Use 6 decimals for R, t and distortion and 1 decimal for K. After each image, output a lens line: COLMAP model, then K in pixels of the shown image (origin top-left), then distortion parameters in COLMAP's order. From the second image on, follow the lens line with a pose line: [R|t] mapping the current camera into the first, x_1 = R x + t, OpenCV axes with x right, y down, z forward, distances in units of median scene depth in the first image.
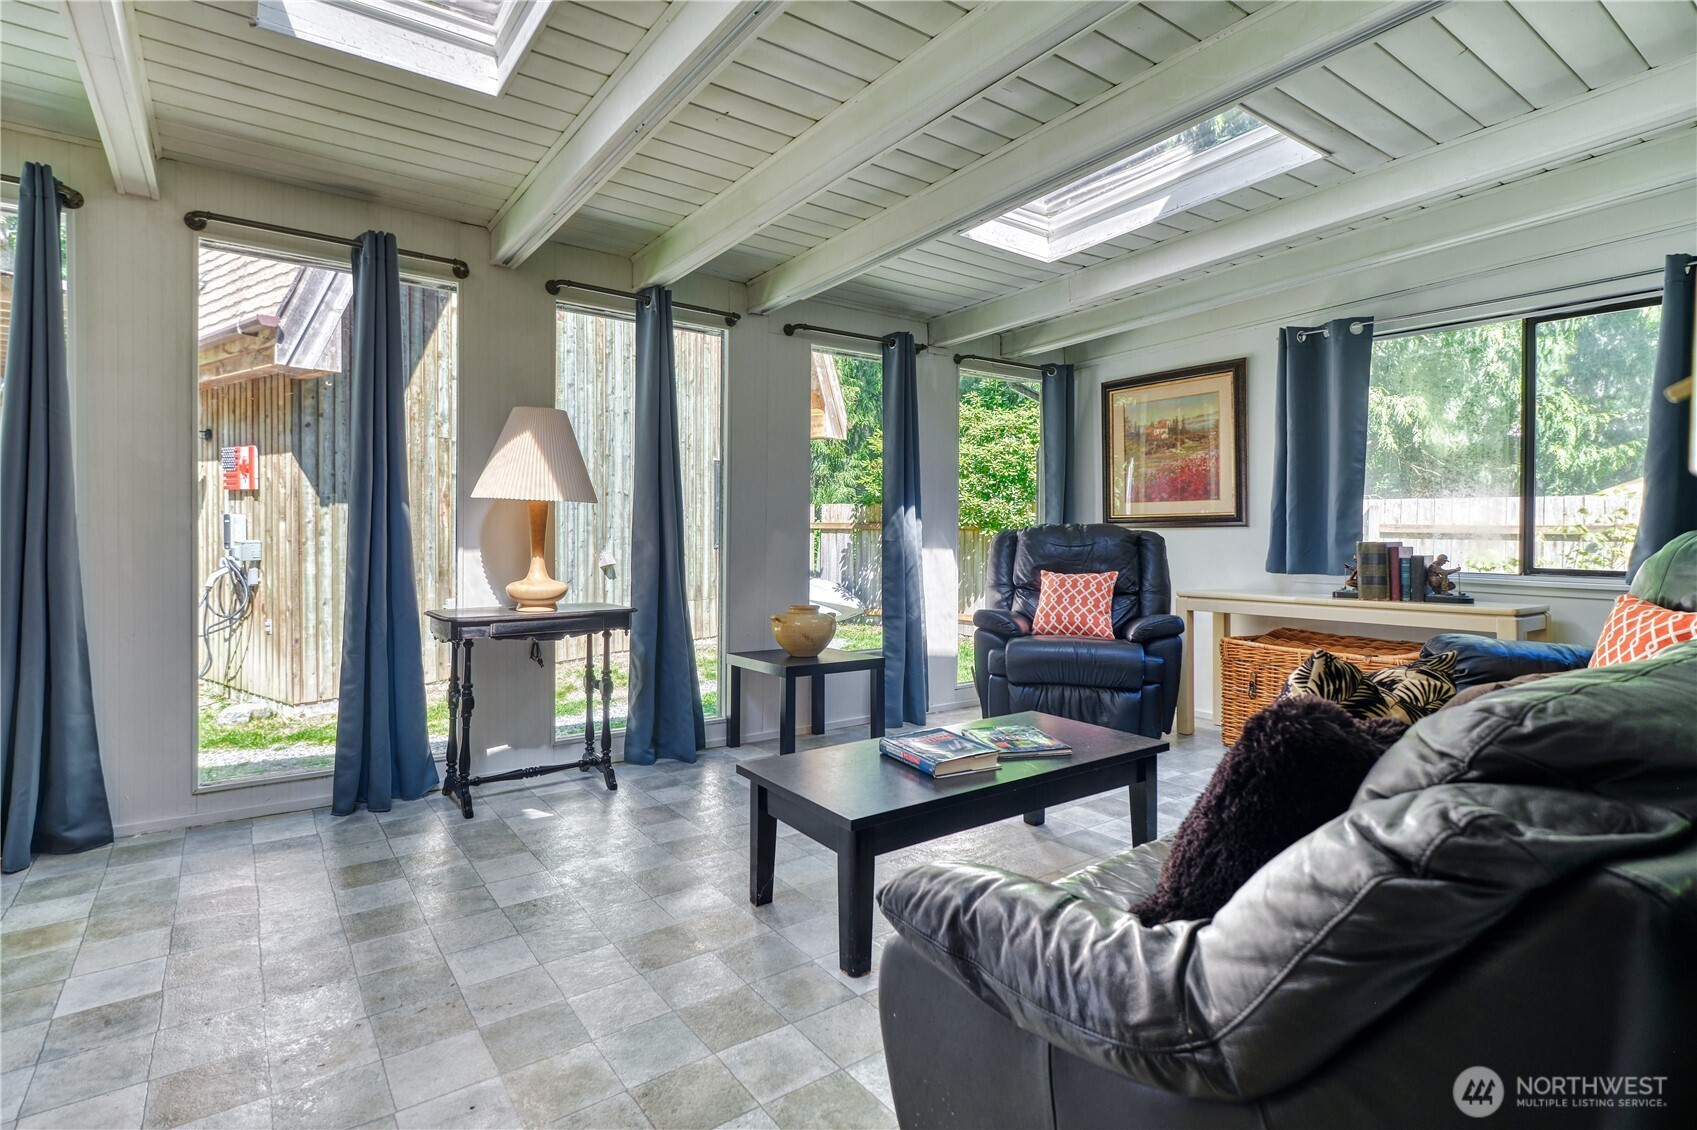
lens RADIAL K [[882.4, 0, 812.2], [0, 882.4, 529.0], [0, 0, 1]] dist [0.055698, -0.000094]
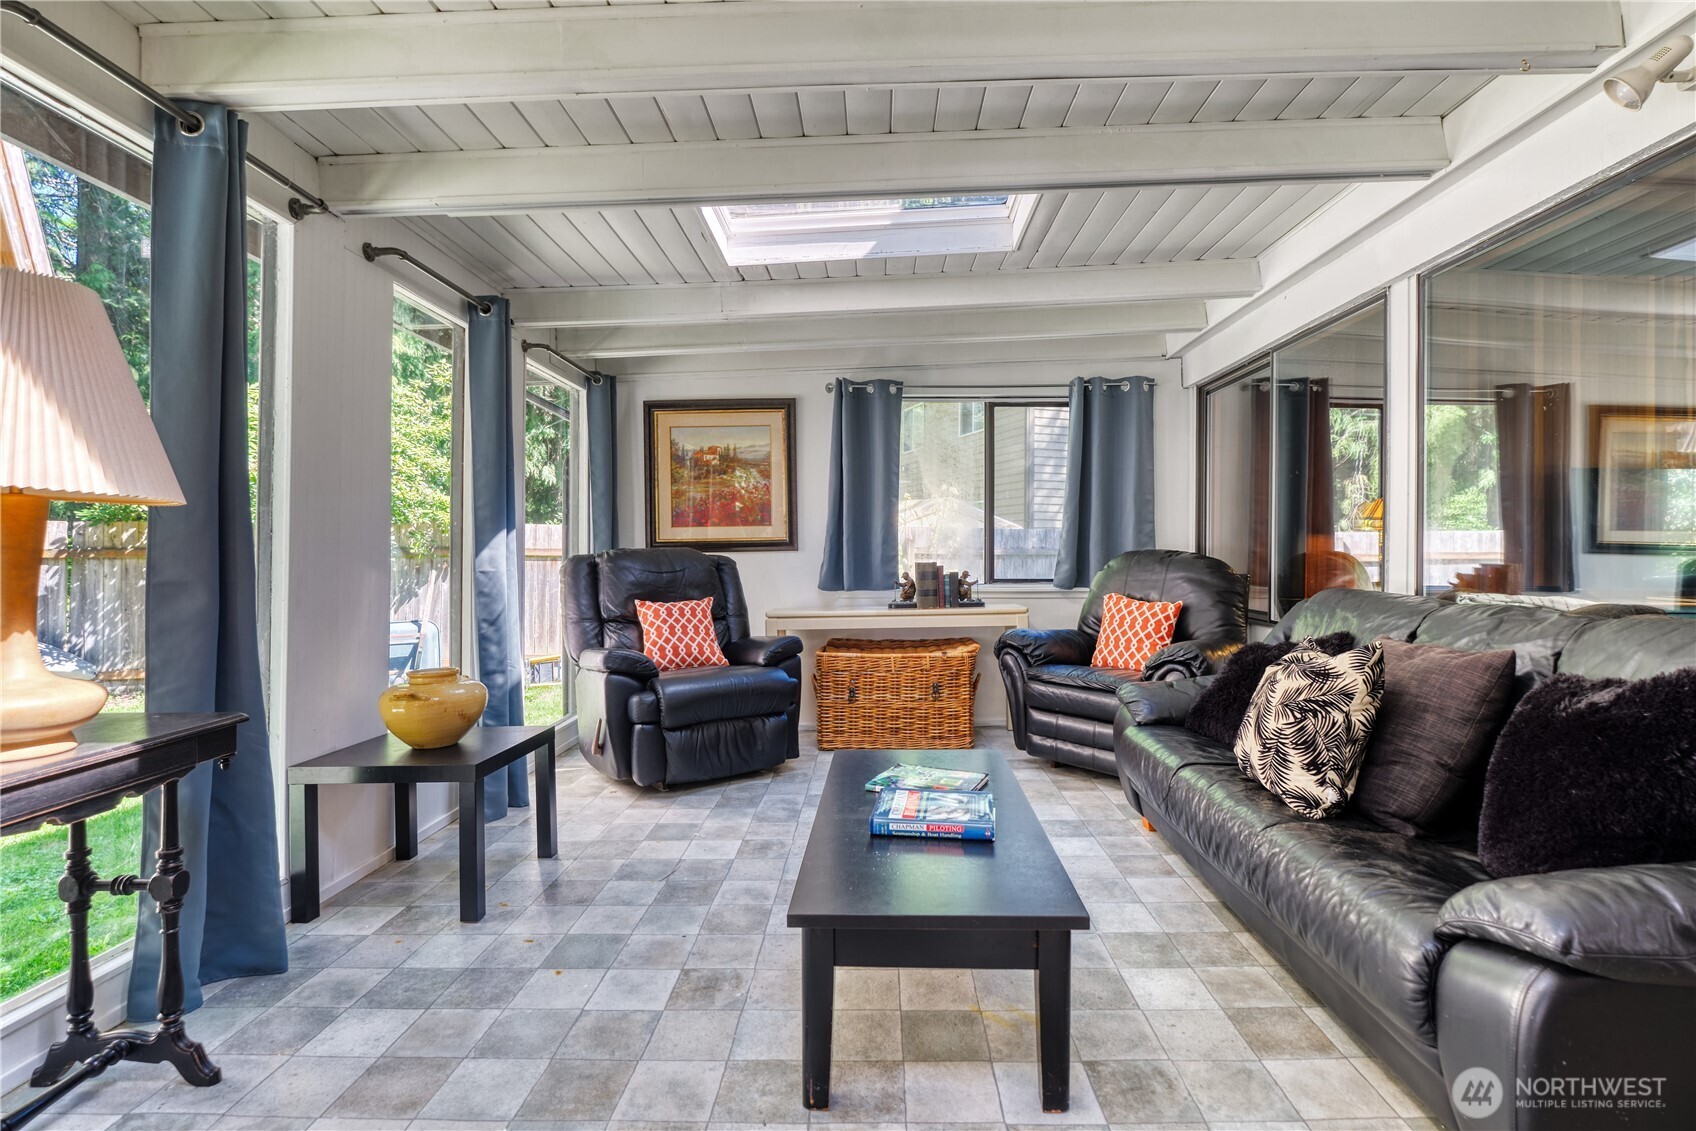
lens RADIAL K [[860.3, 0, 824.4], [0, 860.3, 544.5], [0, 0, 1]] dist [0.053346, -0.000004]
pose [[0.572110, 0.002536, 0.820173, -0.372873], [0.007234, 0.999941, -0.008138, -0.001271], [-0.820145, 0.010589, 0.572058, 0.363021]]
